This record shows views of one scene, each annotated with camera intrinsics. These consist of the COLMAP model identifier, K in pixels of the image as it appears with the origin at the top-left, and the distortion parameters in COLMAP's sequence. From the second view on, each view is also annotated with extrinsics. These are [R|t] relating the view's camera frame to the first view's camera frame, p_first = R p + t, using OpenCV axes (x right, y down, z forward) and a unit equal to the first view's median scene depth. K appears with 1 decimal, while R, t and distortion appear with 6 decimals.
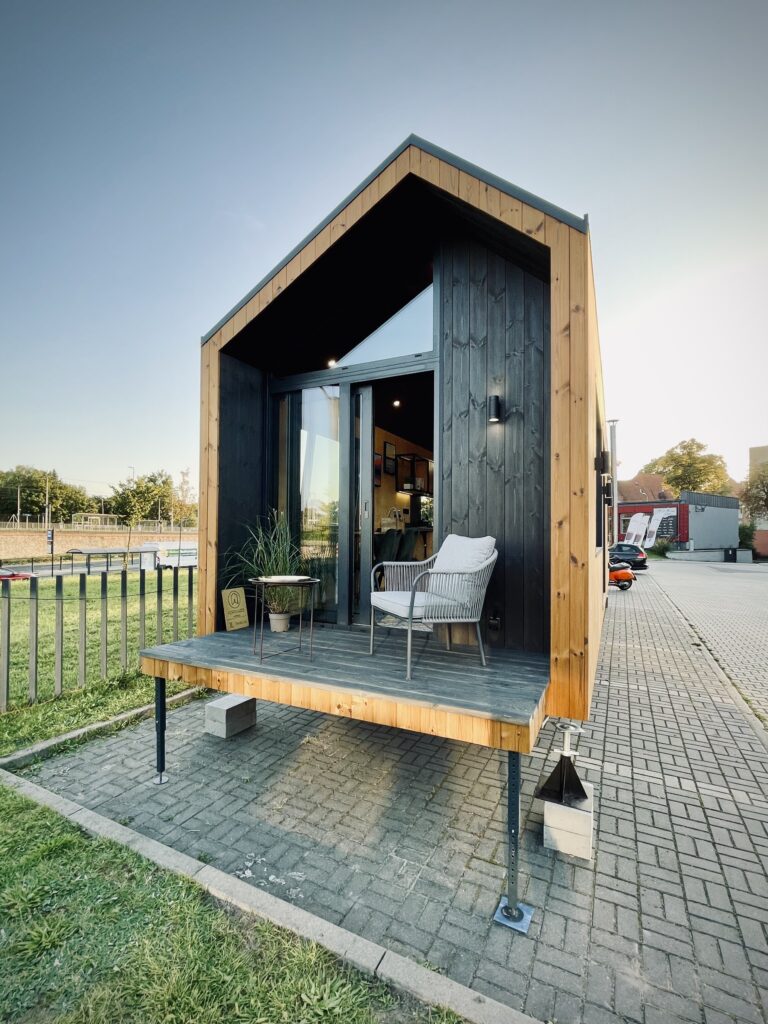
lens RADIAL K [[474.6, 0, 357.6], [0, 474.6, 525.8], [0, 0, 1]] dist [-0.000981, 0.000376]
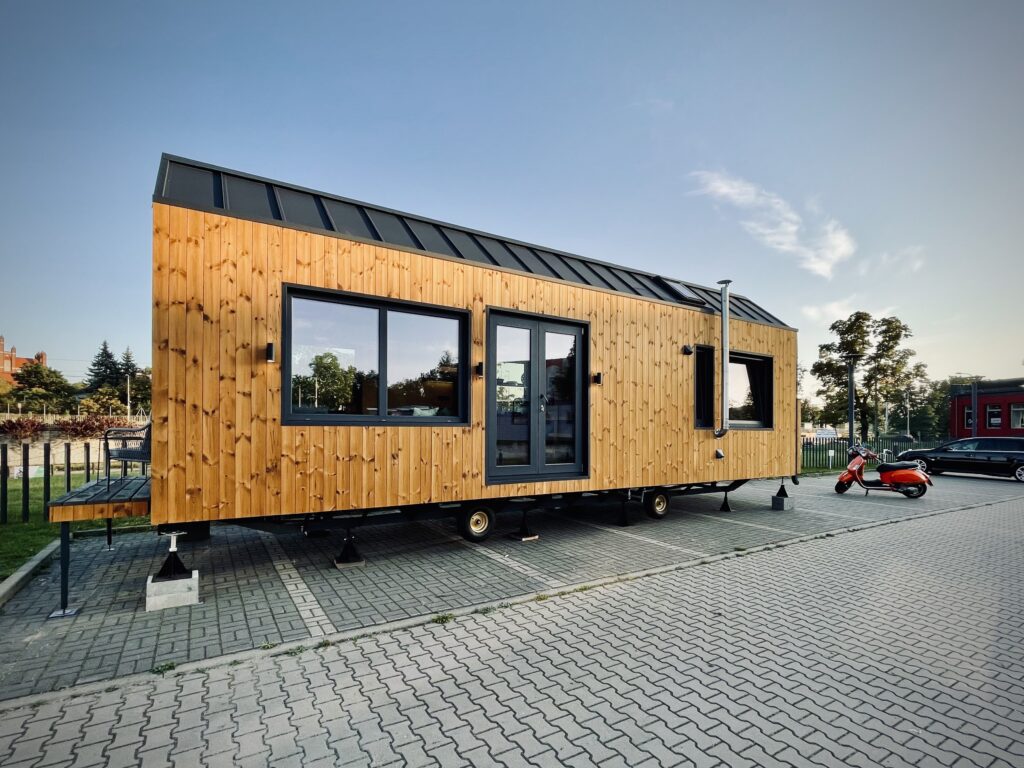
lens RADIAL K [[489.4, 0, 510.5], [0, 489.4, 430.7], [0, 0, 1]] dist [-0.004527, -0.000133]
pose [[0.860334, -0.002888, -0.509723, 1.766455], [0.009536, 0.999900, 0.010430, 0.075799], [0.509642, -0.013834, 0.860276, 0.175623]]
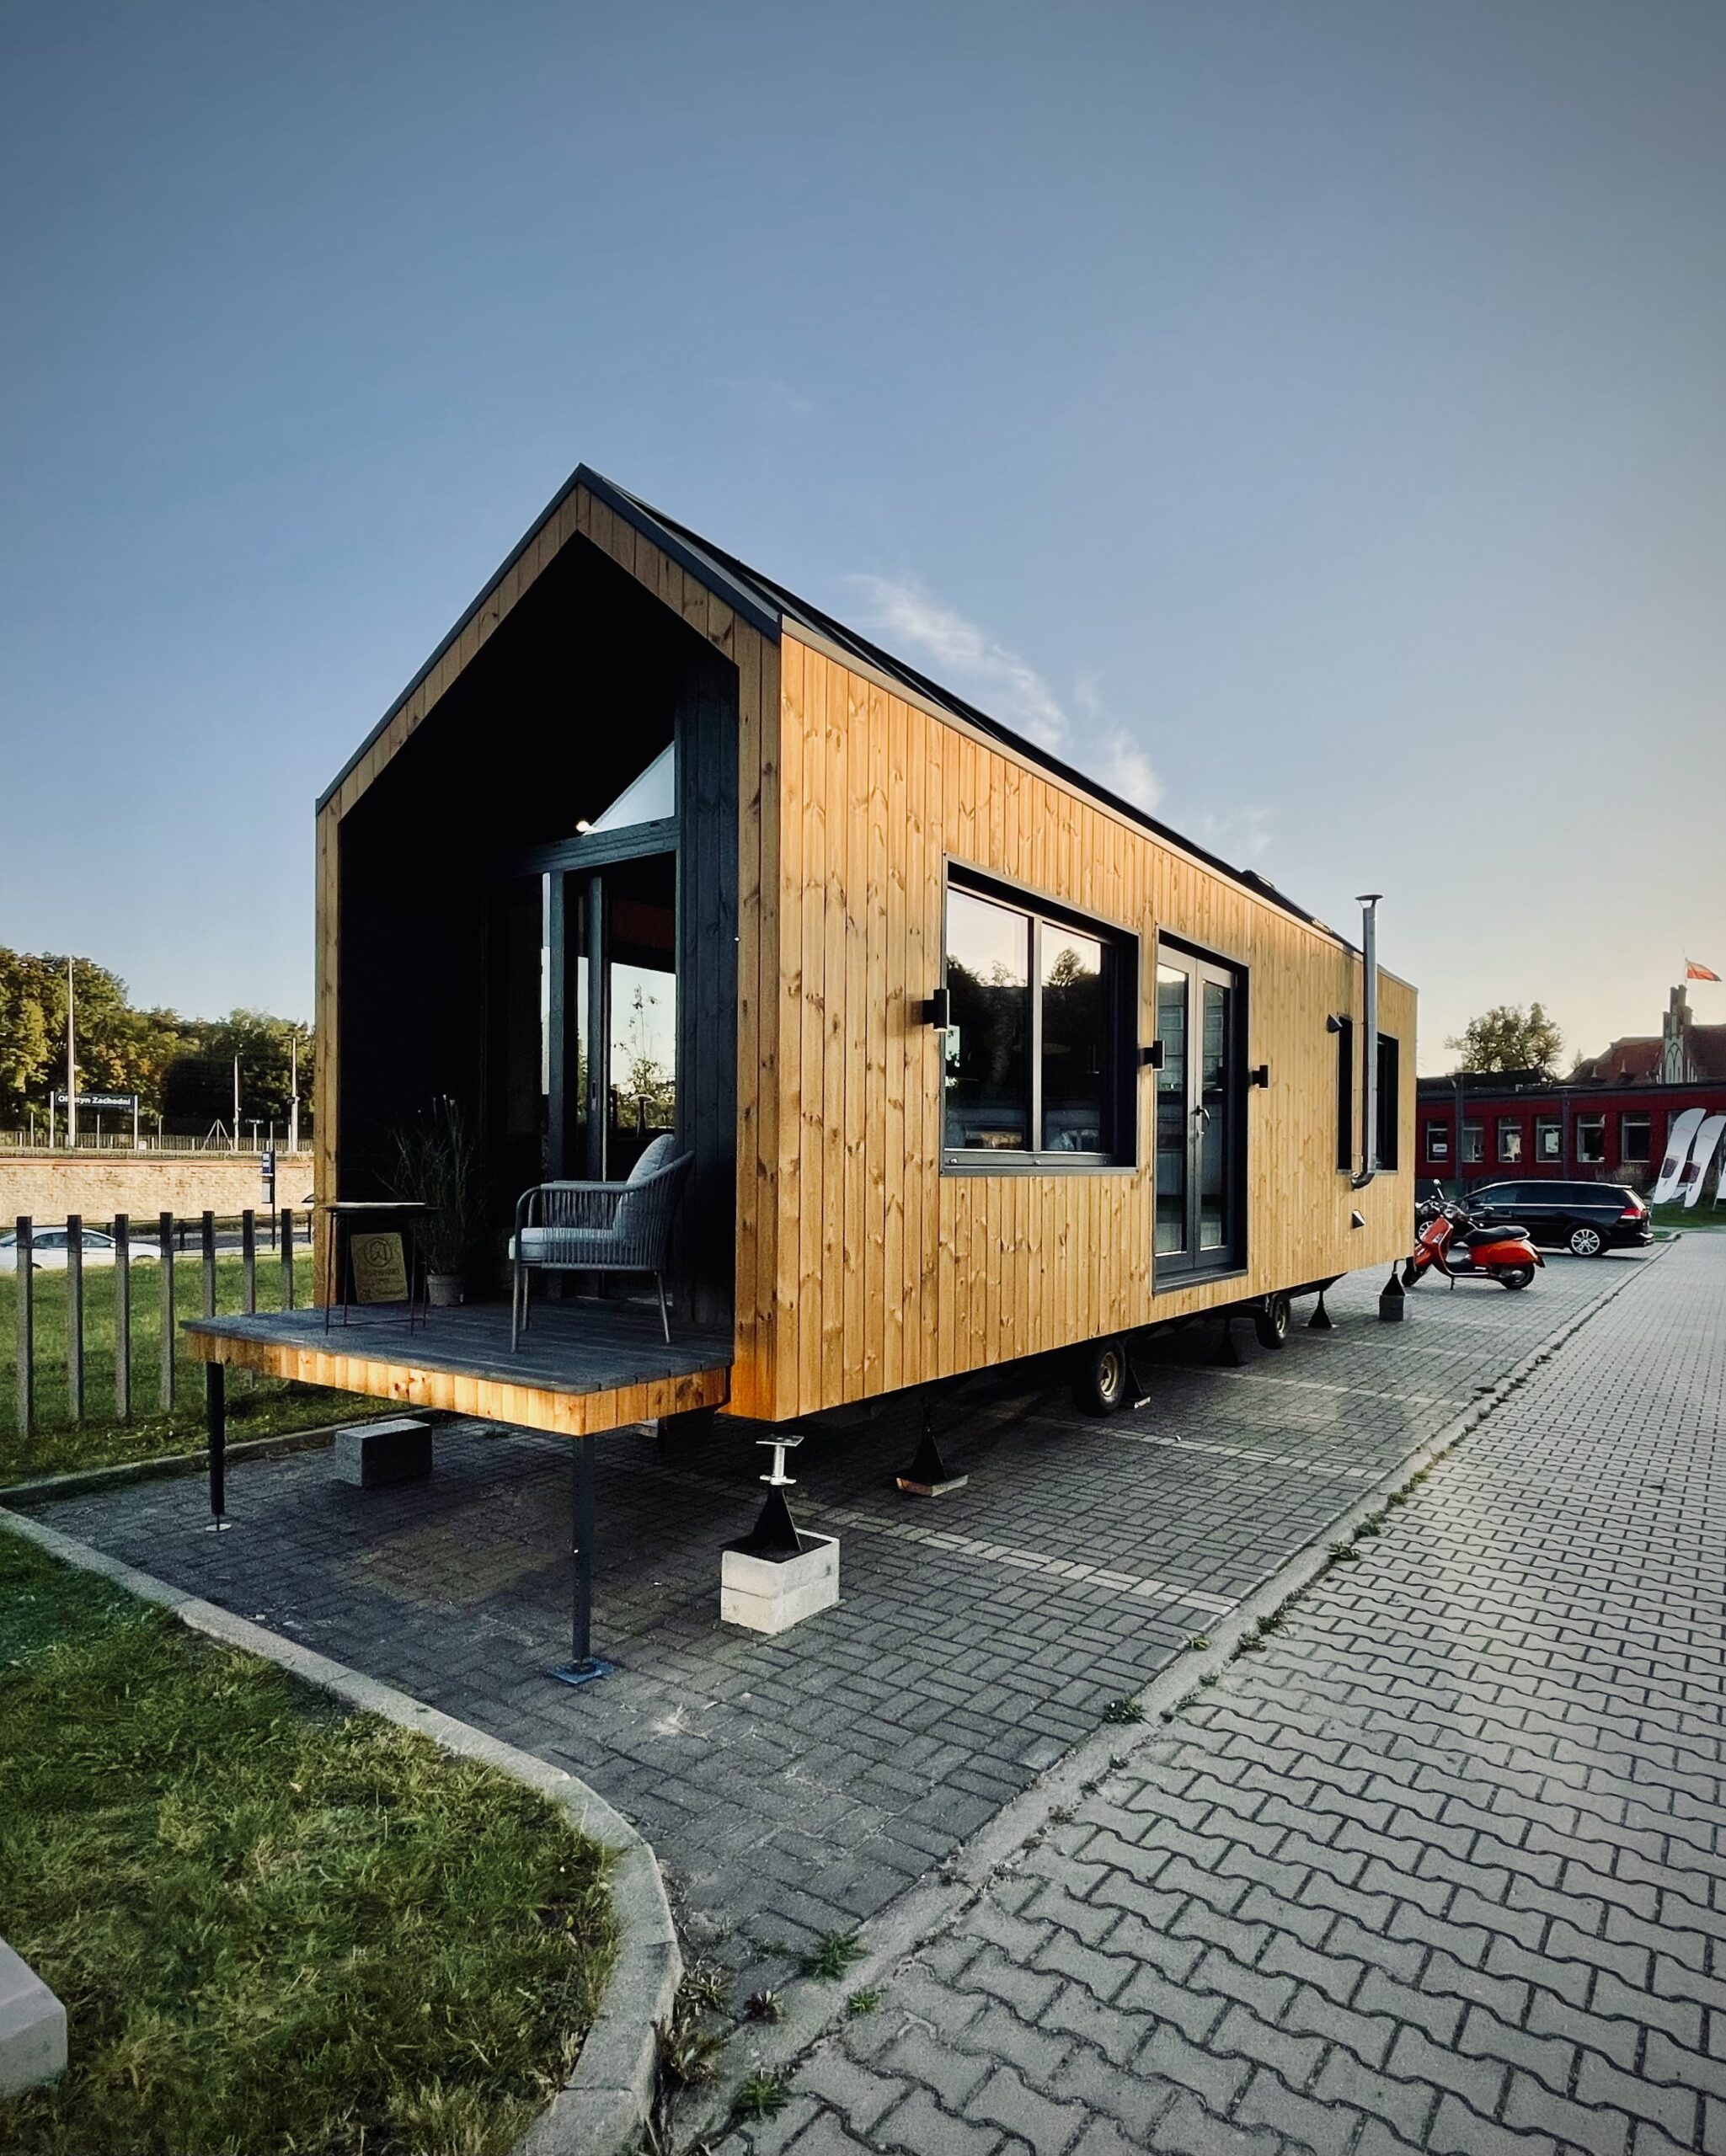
lens RADIAL K [[1185.3, 0, 909.3], [0, 1185.3, 1172.4], [0, 0, 1]] dist [-0.000876, -0.001202]
pose [[0.993351, 0.000157, -0.115122, 0.646795], [0.002398, 0.999754, 0.022056, 0.032343], [0.115097, -0.022185, 0.993106, -0.424380]]
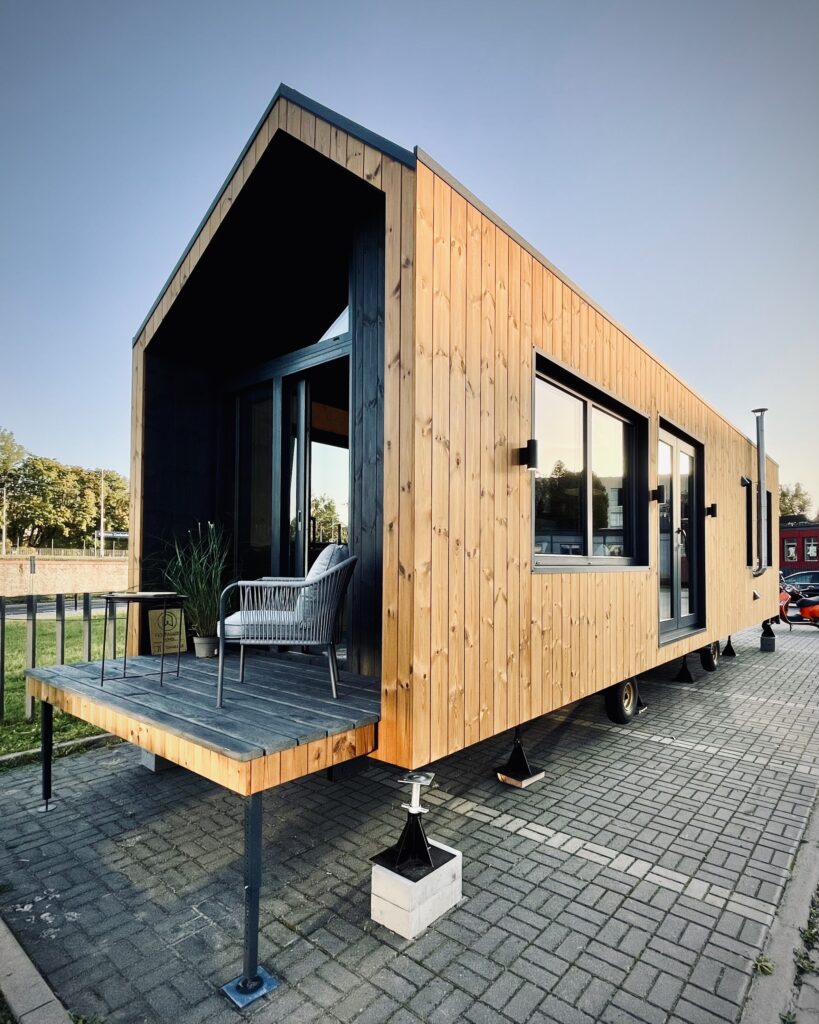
lens RADIAL K [[552.4, 0, 450.6], [0, 552.4, 551.6], [0, 0, 1]] dist [-0.002888, -0.000436]
pose [[0.983332, -0.006972, -0.181685, 0.552217], [0.006034, 0.999965, -0.005712, 0.035698], [0.181719, 0.004521, 0.983340, 0.063139]]
